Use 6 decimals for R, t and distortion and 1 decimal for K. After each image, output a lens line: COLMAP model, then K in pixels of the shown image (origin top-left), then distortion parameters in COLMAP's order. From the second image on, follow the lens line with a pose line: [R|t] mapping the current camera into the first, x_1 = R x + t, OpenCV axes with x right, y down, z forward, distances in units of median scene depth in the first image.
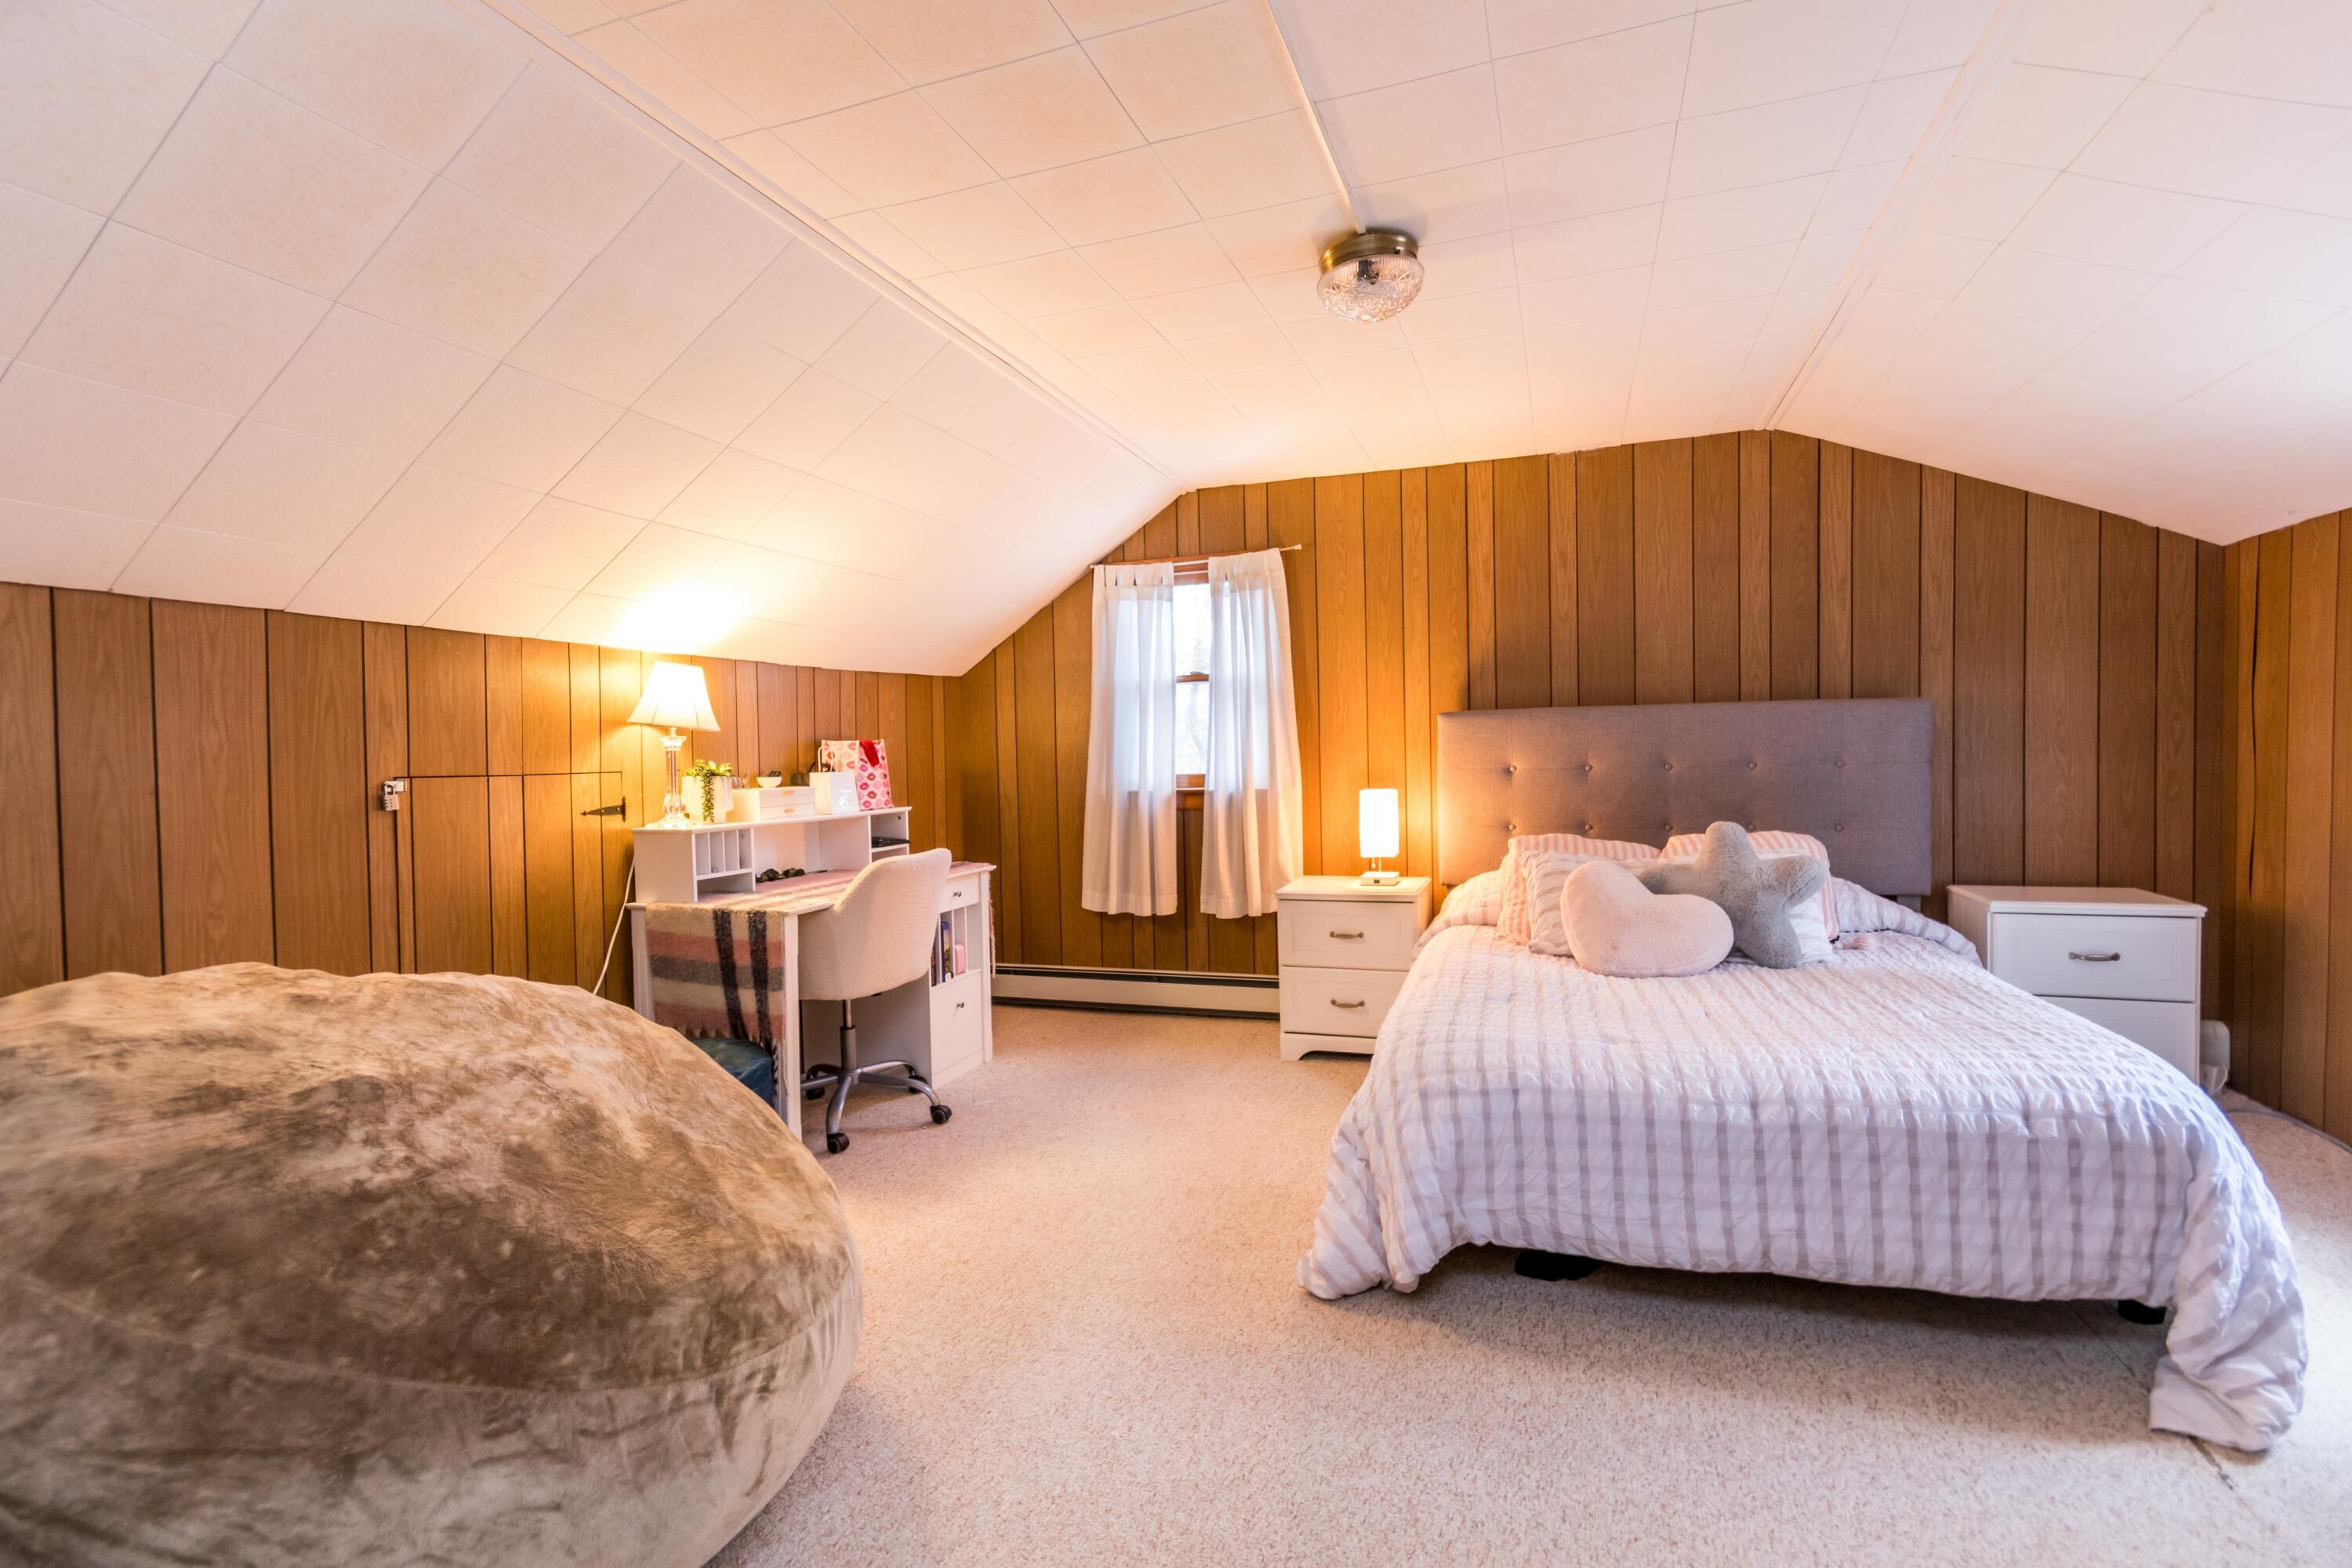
lens RADIAL K [[1082.1, 0, 1184.1], [0, 1082.1, 785.7], [0, 0, 1]] dist [0.001276, 0.000151]
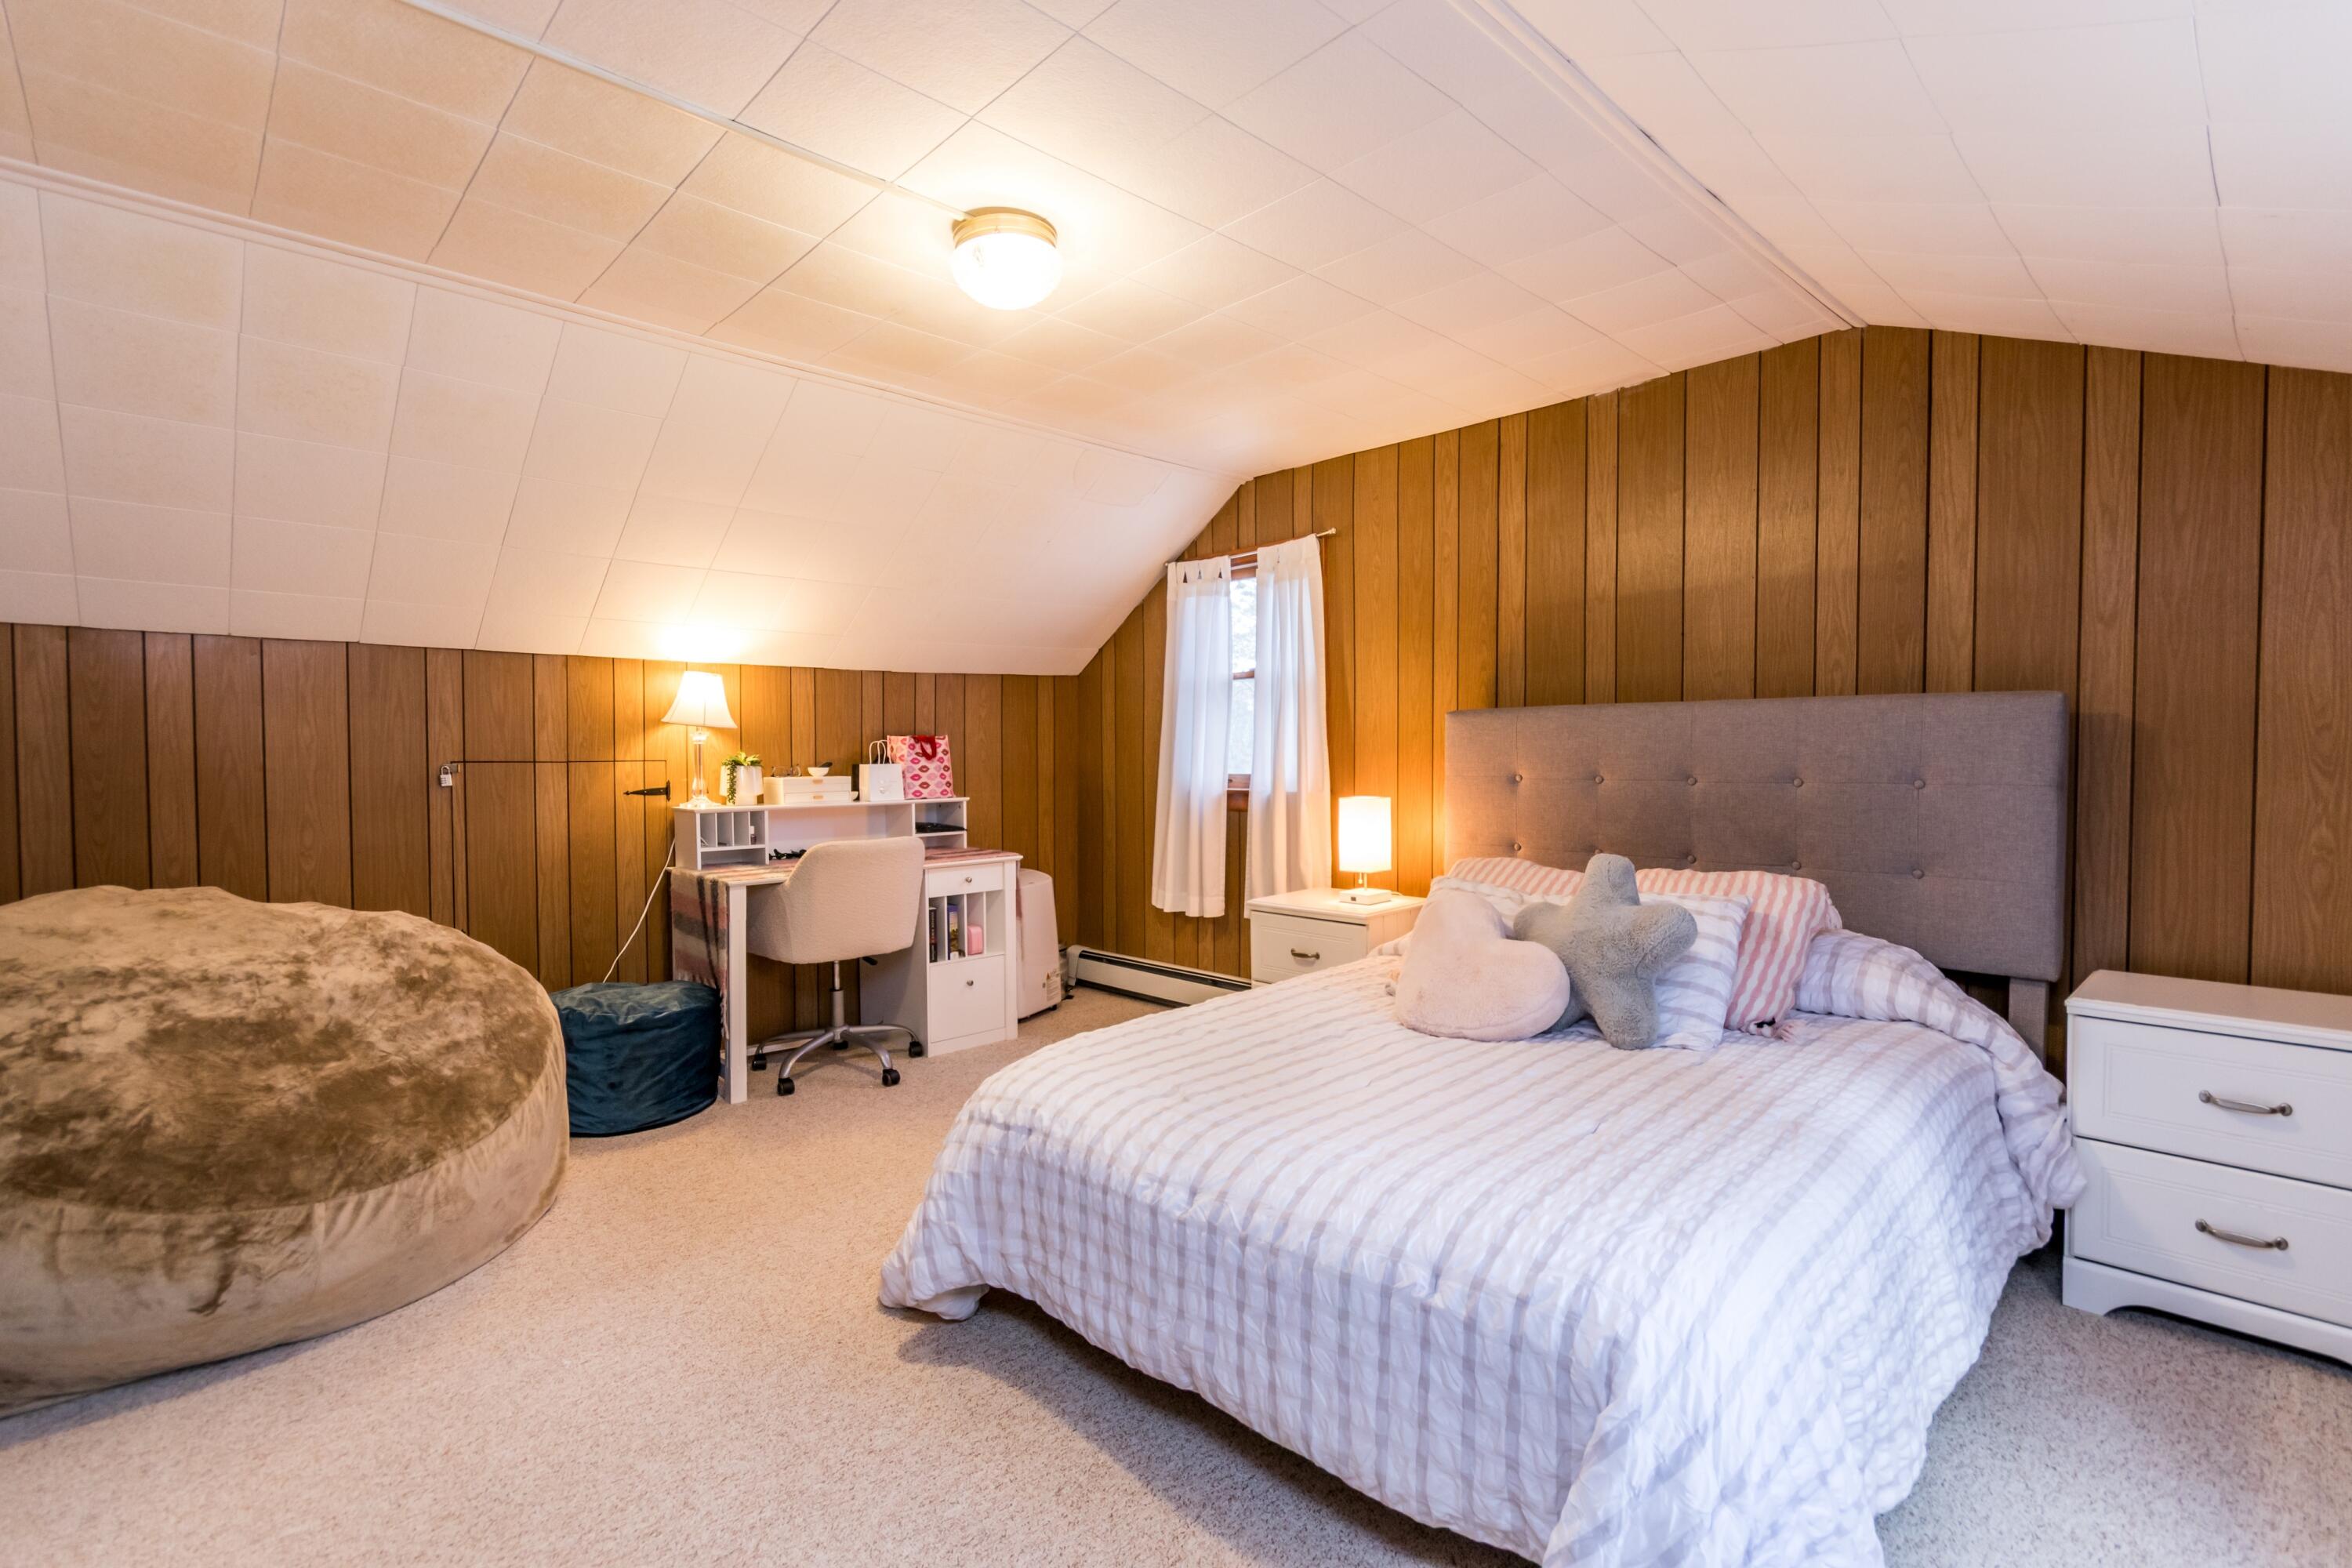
lens RADIAL K [[1082.1, 0, 1184.1], [0, 1082.1, 785.7], [0, 0, 1]] dist [0.001276, 0.000151]
pose [[0.892468, 0.030975, -0.450046, 0.465786], [-0.027702, 0.999520, 0.013859, -0.014590], [0.450259, 0.000099, 0.892898, 0.134449]]
